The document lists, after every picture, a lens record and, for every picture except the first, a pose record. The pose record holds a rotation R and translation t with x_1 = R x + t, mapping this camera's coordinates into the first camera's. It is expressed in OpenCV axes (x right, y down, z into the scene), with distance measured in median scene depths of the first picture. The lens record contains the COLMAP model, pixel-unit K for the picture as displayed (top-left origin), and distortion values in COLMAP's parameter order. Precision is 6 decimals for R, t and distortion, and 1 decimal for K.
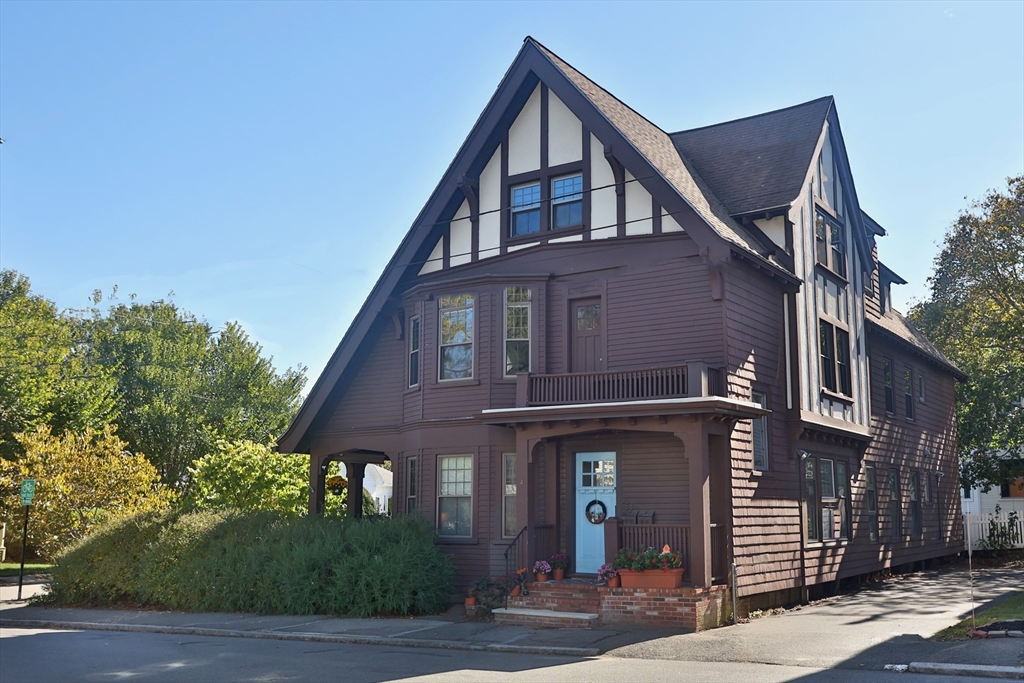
lens RADIAL K [[1029.2, 0, 512.0], [0, 1029.2, 341.5], [0, 0, 1]] dist [-0.112234, 0.000235]
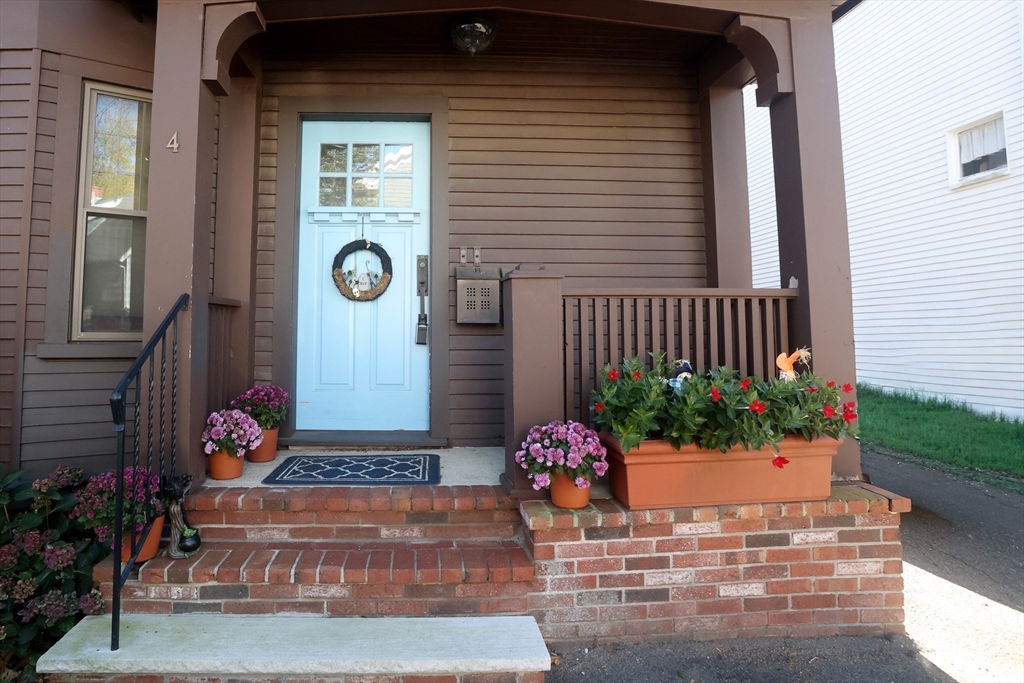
lens RADIAL K [[650.6, 0, 511.4], [0, 650.6, 297.9], [0, 0, 1]] dist [-0.053482, 0.001015]
pose [[0.797732, 0.030941, 0.602218, -0.021592], [-0.097858, 0.992087, 0.078656, 0.166216], [-0.595019, -0.121678, 0.794448, 0.845392]]
